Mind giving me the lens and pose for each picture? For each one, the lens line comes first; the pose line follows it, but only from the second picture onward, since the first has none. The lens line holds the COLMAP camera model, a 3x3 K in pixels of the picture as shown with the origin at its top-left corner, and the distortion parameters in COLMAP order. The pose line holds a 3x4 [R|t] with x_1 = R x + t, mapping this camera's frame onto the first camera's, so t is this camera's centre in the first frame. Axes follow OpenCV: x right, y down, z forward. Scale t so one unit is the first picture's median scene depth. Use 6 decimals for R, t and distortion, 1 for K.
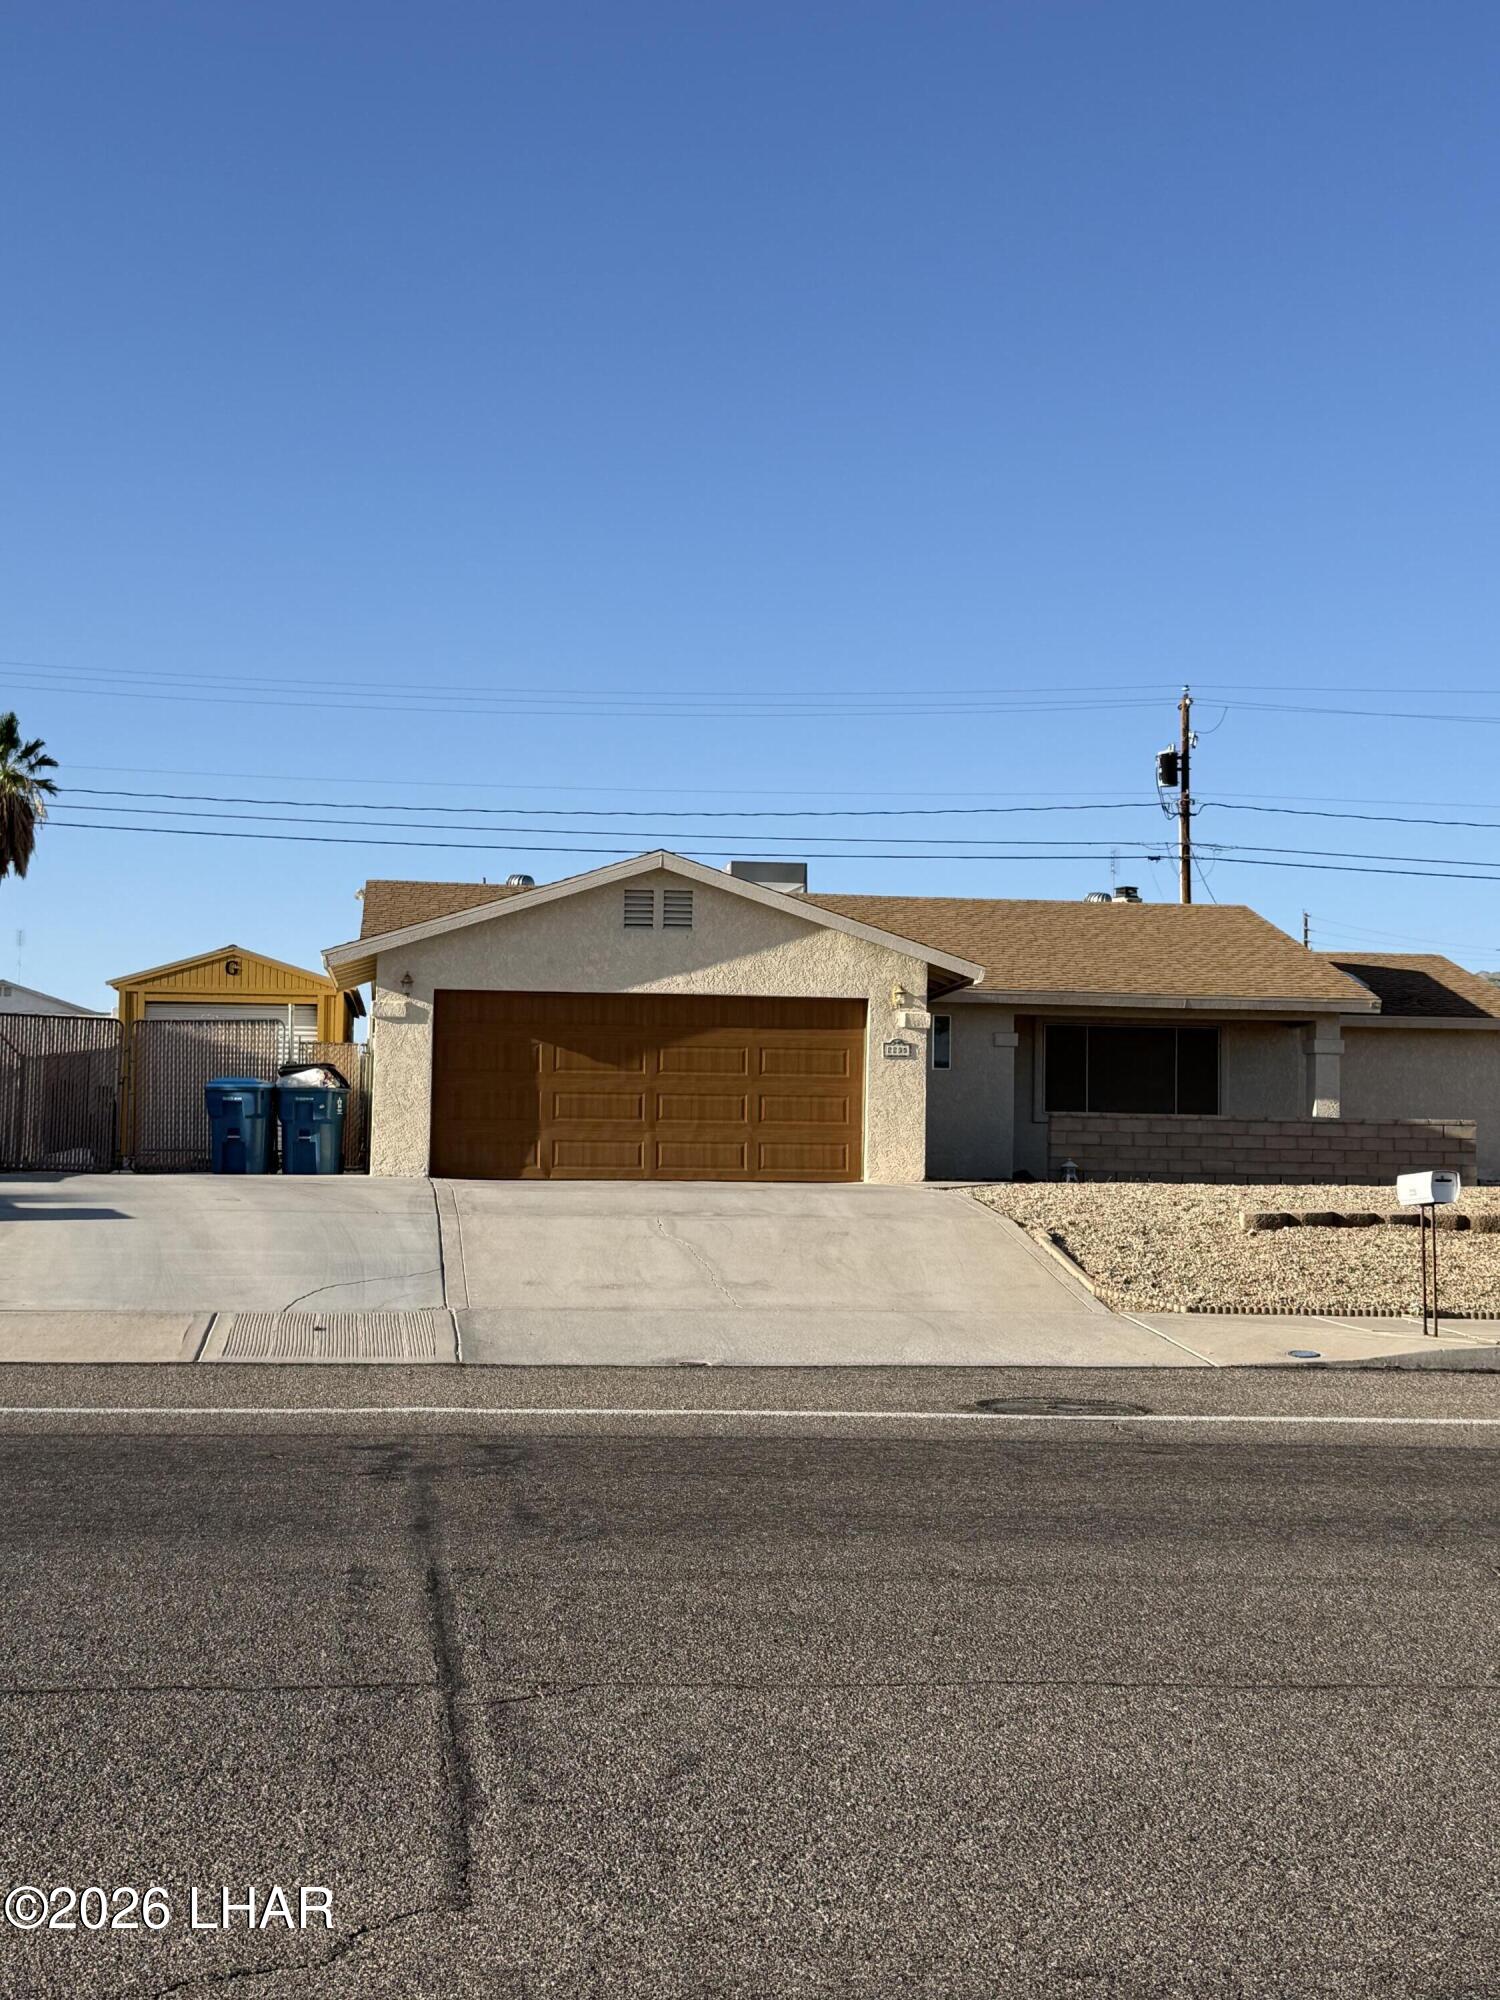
lens RADIAL K [[2462.1, 0, 764.5], [0, 2462.1, 1000.4], [0, 0, 1]] dist [0.106165, -0.000022]
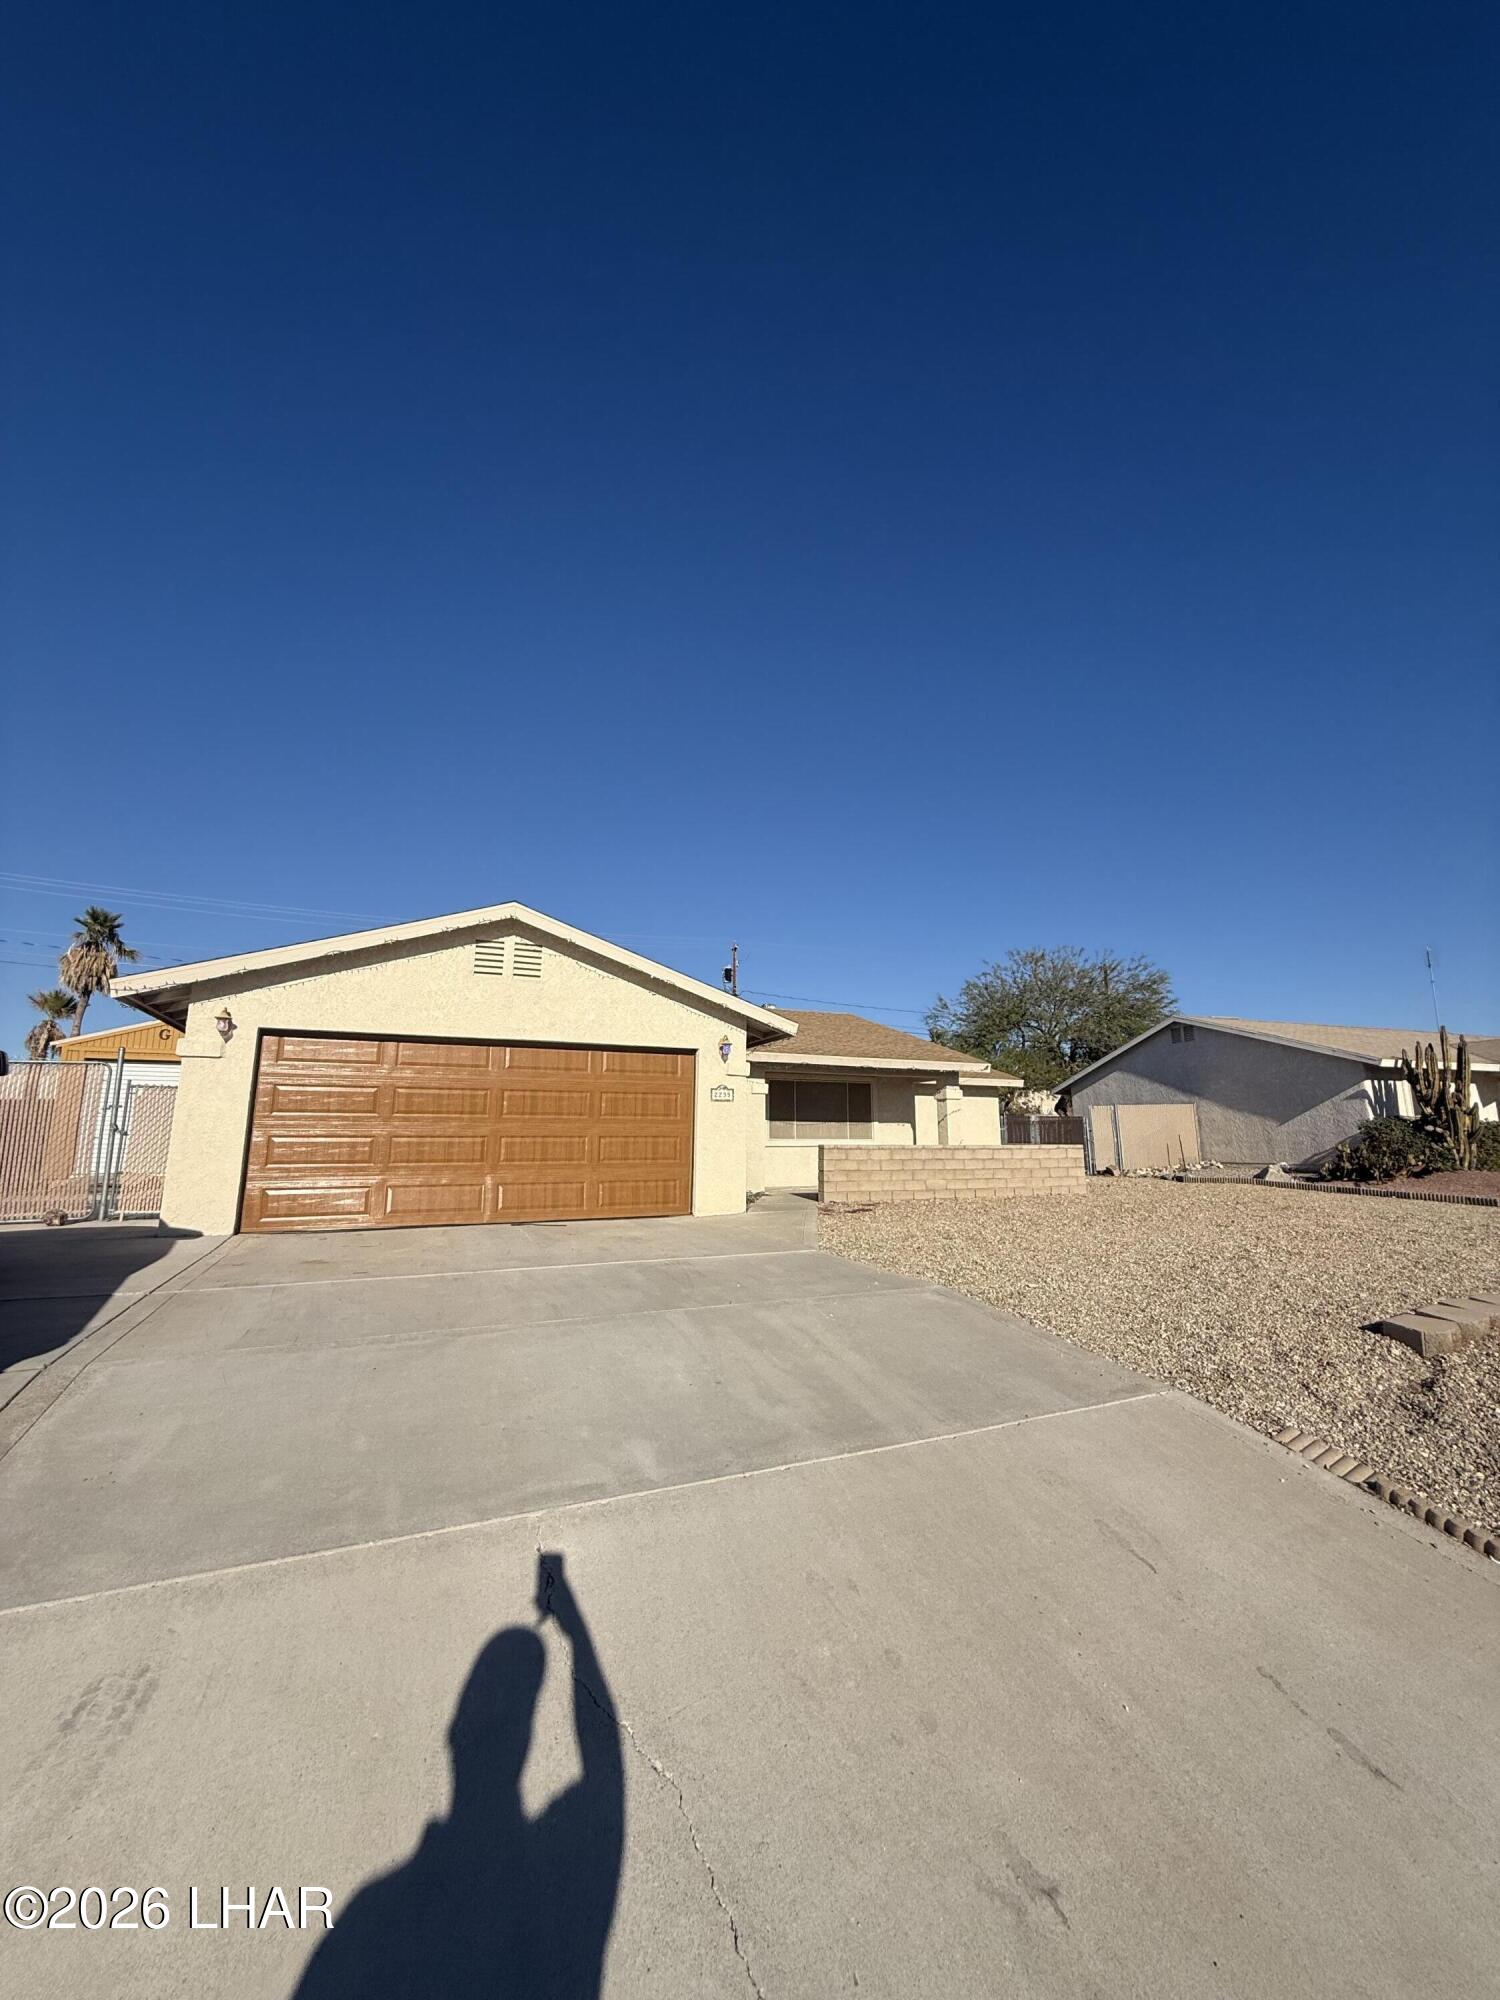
lens RADIAL K [[861.8, 0, 750.0], [0, 861.8, 1000.0], [0, 0, 1]] dist [0.000889, 0.000009]
pose [[0.953679, 0.034945, 0.298791, -0.052861], [-0.006796, 0.995479, -0.094735, 0.014410], [-0.300750, 0.088316, 0.949605, 0.614216]]
